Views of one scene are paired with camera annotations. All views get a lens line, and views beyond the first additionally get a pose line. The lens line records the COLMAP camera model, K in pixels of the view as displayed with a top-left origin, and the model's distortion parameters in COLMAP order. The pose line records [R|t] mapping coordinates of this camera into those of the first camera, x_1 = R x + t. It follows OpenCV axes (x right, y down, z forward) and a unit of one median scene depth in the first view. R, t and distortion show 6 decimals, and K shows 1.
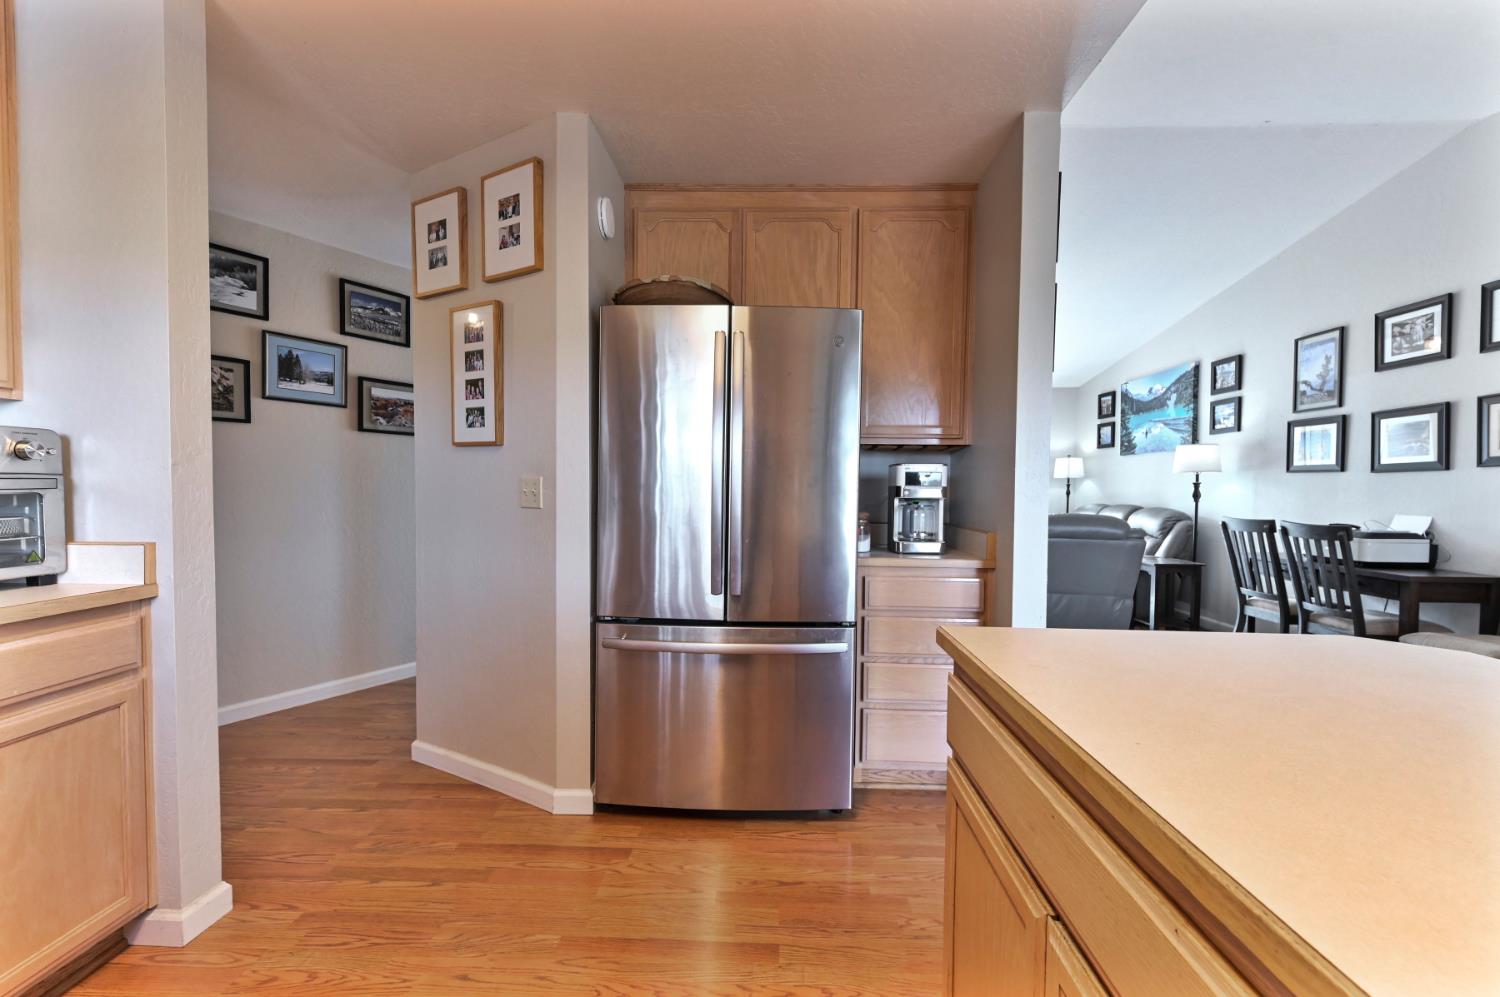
lens RADIAL K [[636.9, 0, 758.3], [0, 636.9, 507.0], [0, 0, 1]] dist [0.019729, -0.009961]
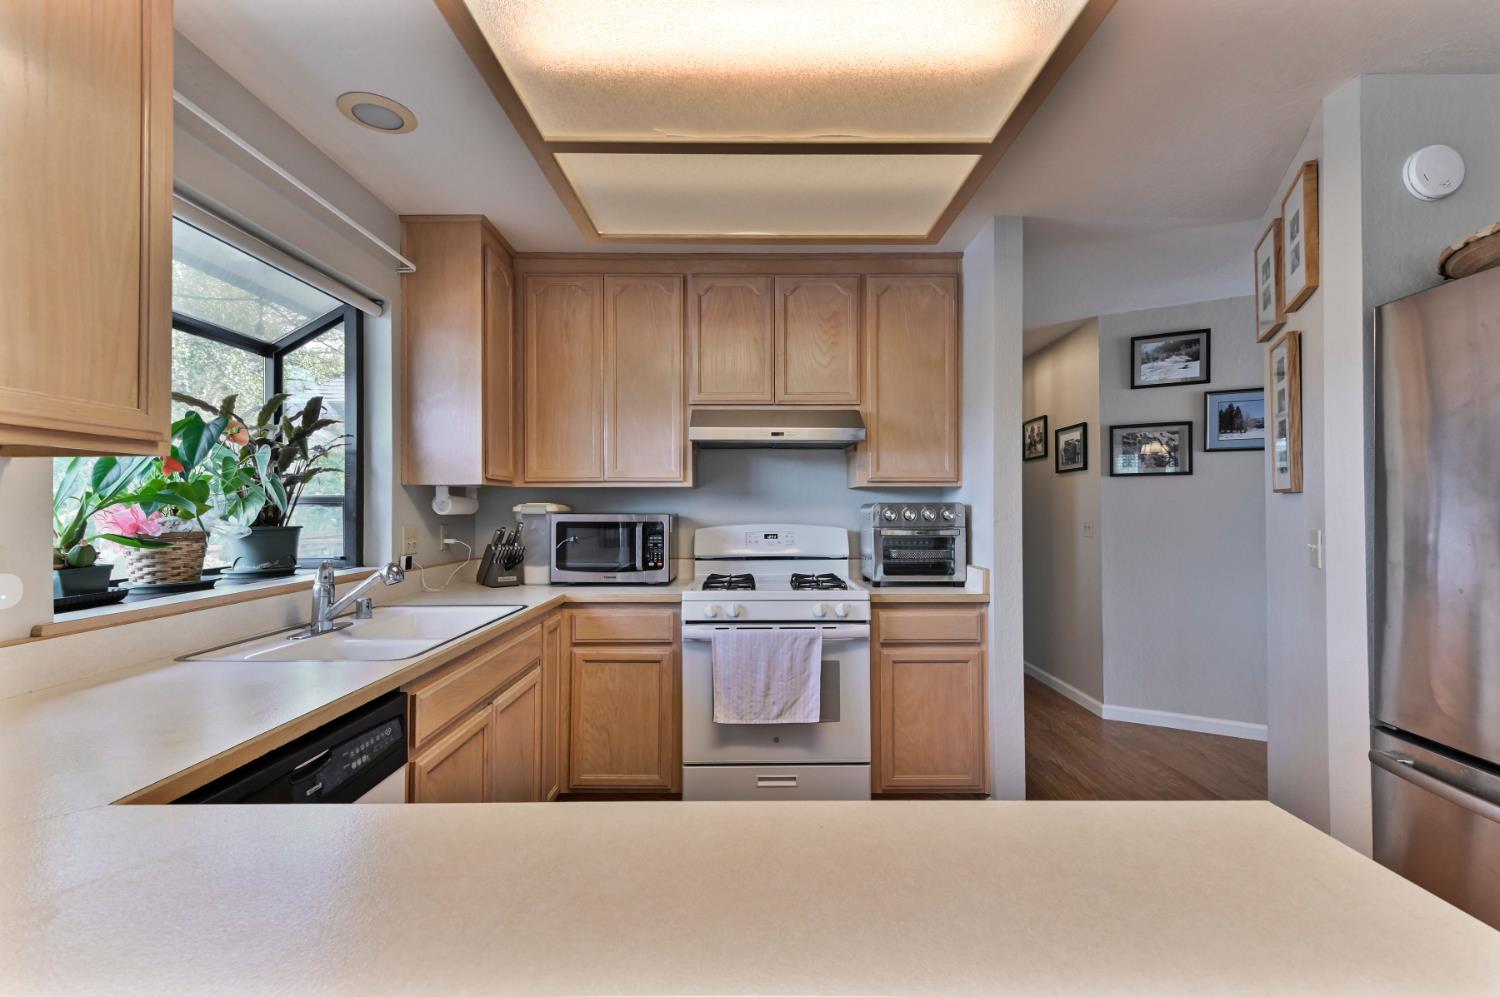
lens RADIAL K [[636.9, 0, 758.3], [0, 636.9, 507.0], [0, 0, 1]] dist [0.019729, -0.009961]
pose [[0.037146, -0.010284, -0.999257, 0.342062], [-0.031897, 0.999425, -0.011471, -0.033503], [0.998801, 0.032300, 0.036796, 0.173677]]
